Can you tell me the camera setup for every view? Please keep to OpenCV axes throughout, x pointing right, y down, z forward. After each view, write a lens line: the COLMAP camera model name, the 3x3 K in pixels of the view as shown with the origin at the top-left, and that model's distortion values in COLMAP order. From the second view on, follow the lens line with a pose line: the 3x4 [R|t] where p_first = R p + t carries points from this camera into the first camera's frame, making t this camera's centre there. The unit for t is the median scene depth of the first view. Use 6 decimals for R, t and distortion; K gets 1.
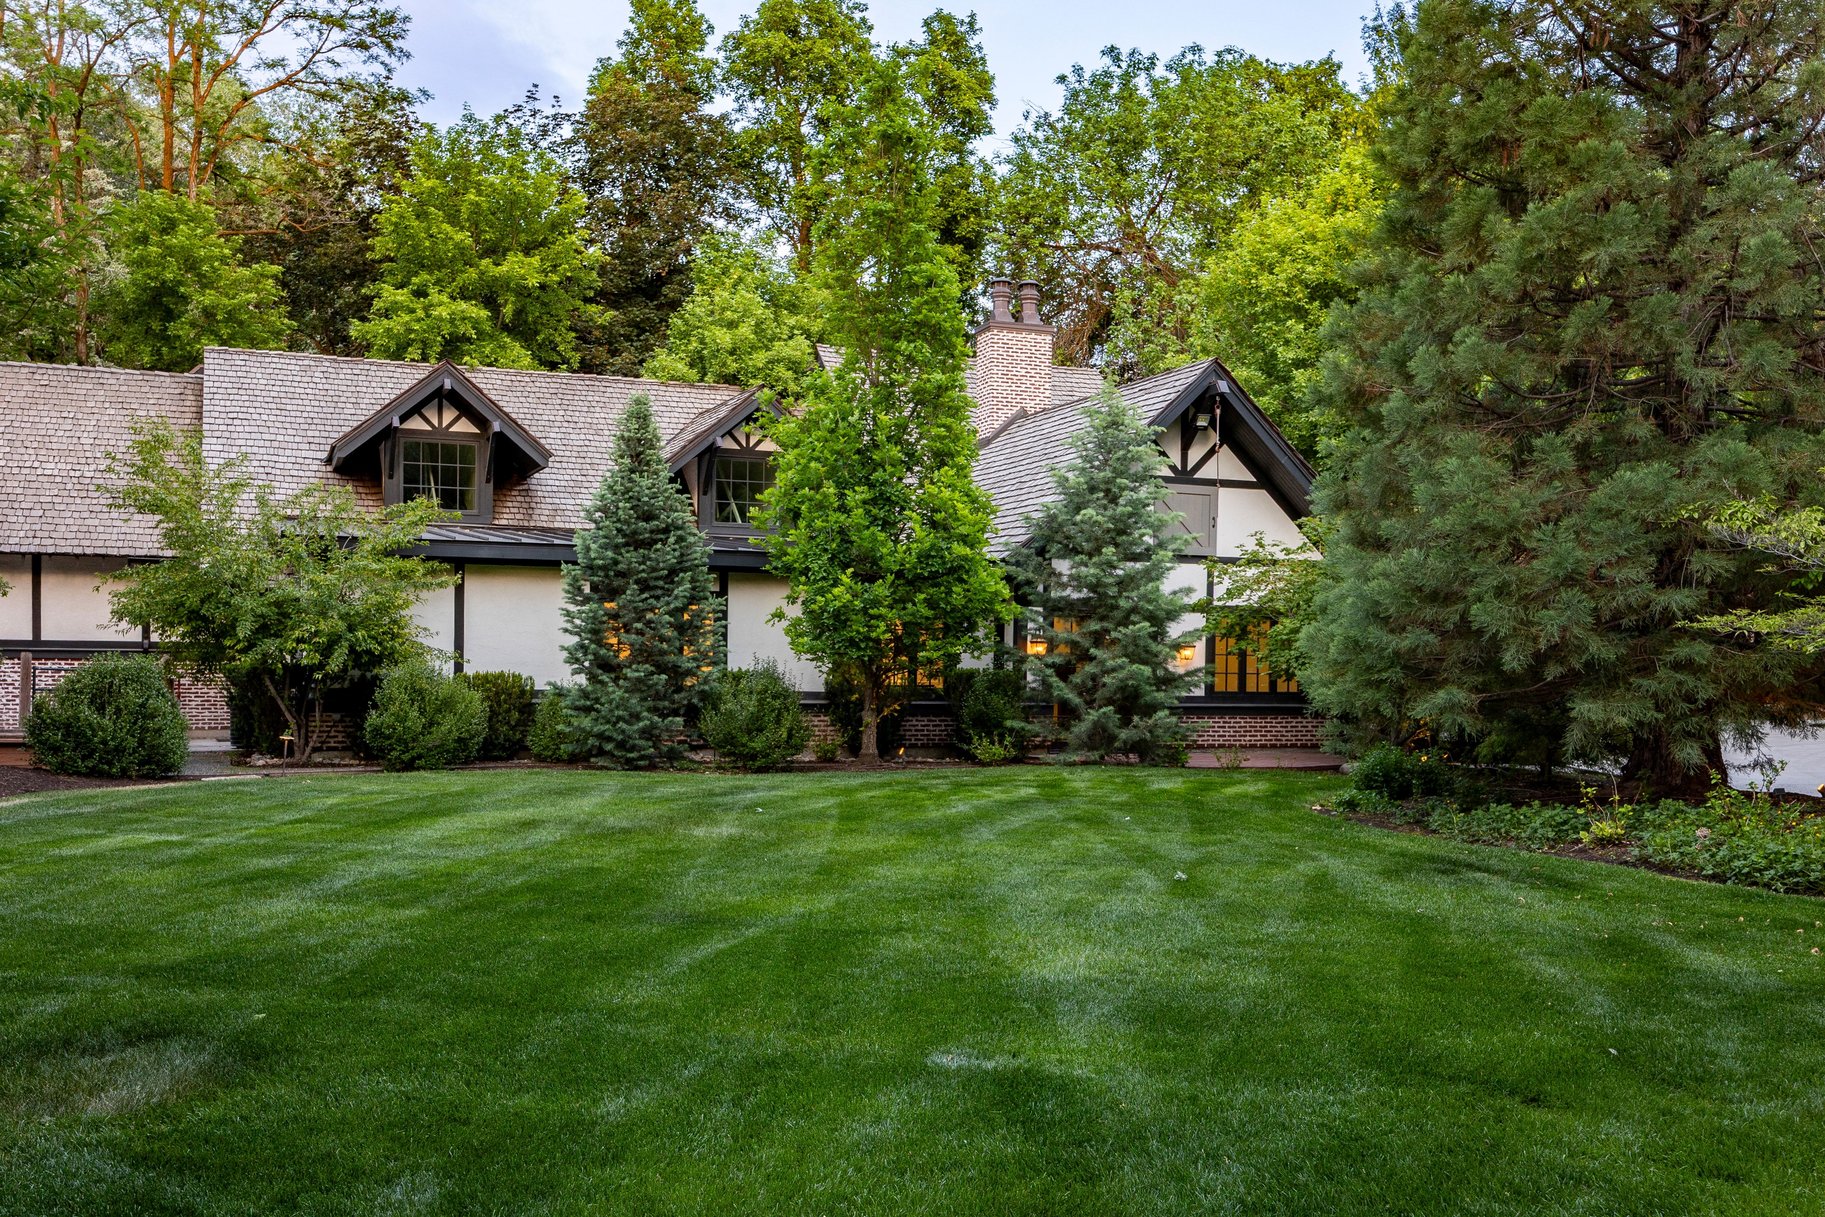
lens RADIAL K [[1428.2, 0, 919.6], [0, 1428.2, 608.3], [0, 0, 1]] dist [-0.000668, -0.008849]
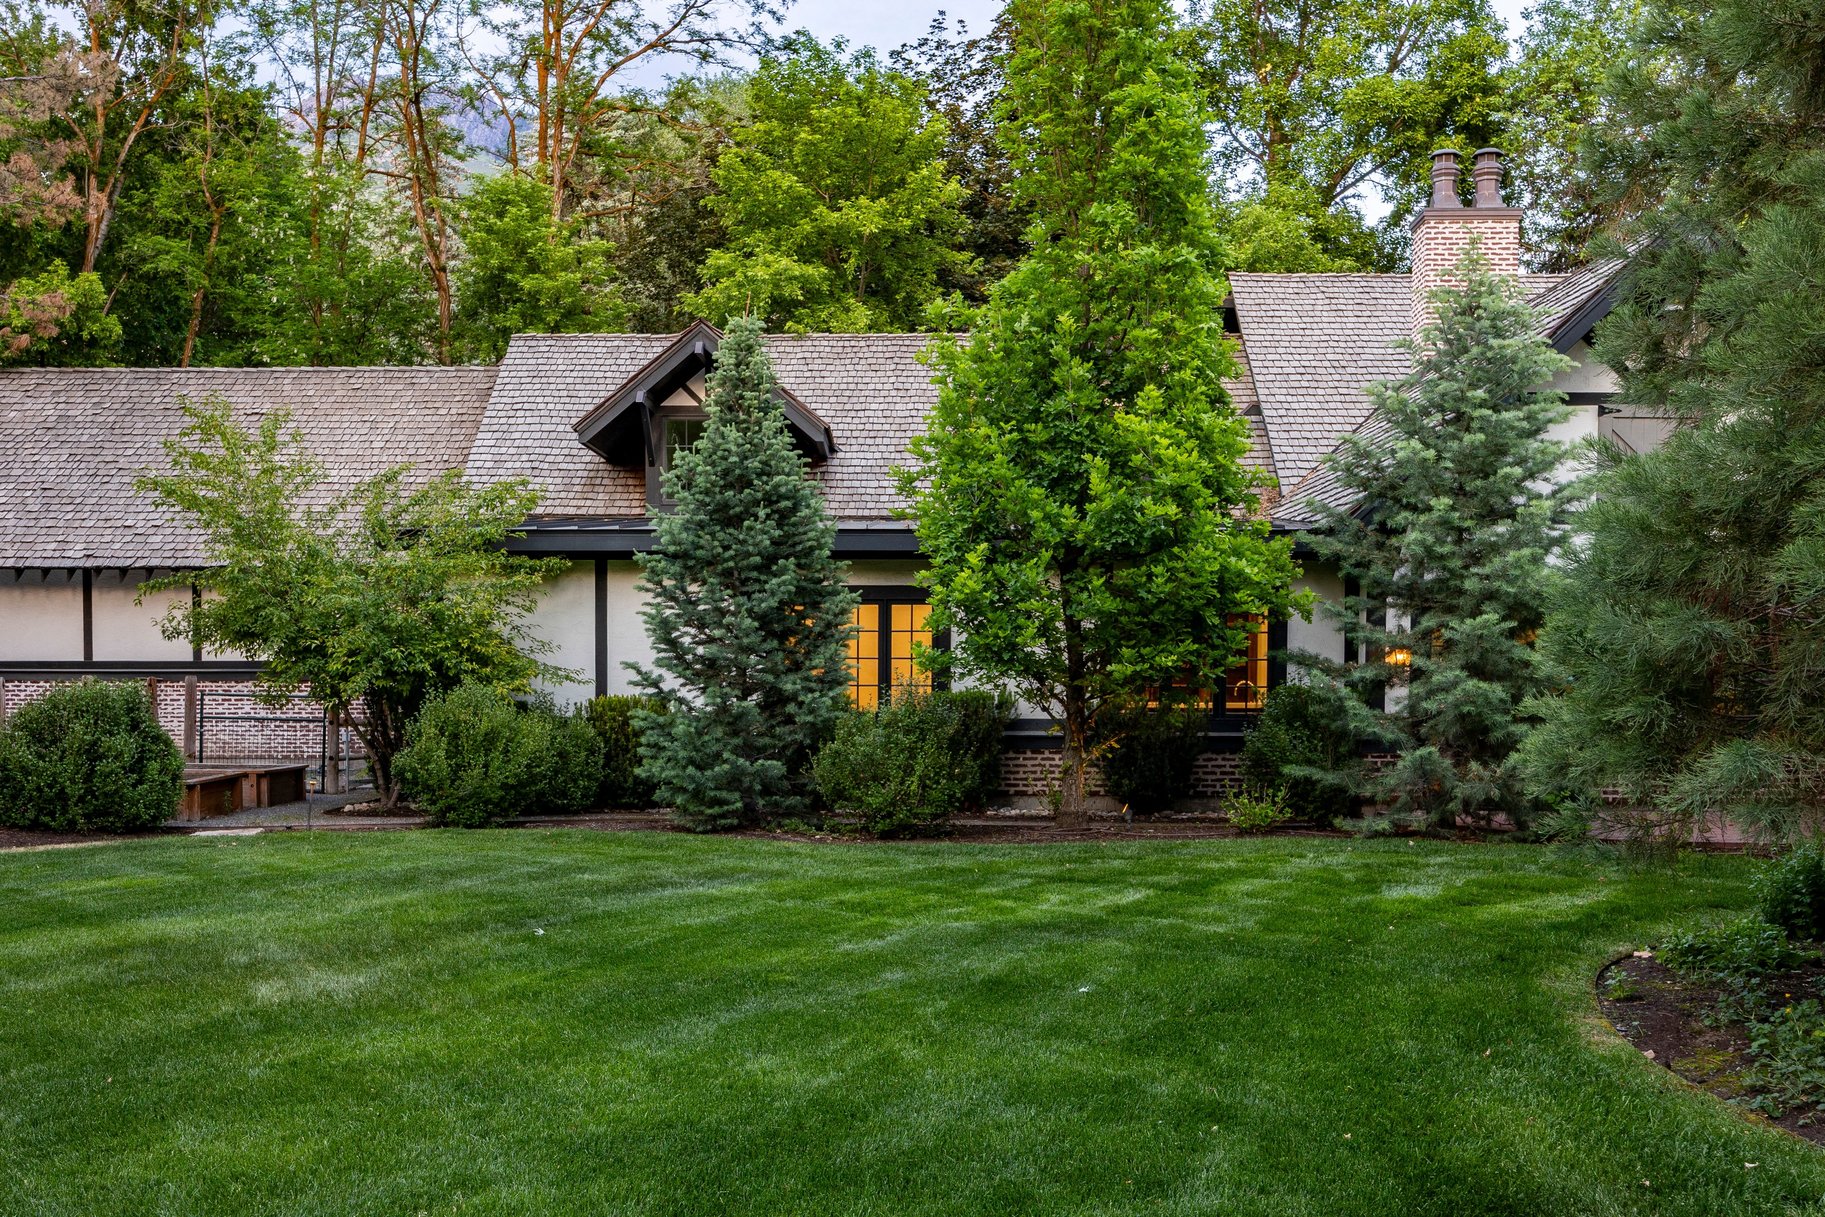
lens RADIAL K [[1587.7, 0, 912.7], [0, 1587.7, 665.7], [0, 0, 1]] dist [-0.002592, -0.001509]
pose [[0.935168, -0.011246, -0.354027, 0.105921], [0.022843, 0.999330, 0.028596, 0.004433], [0.353468, -0.034829, 0.934798, 0.162266]]
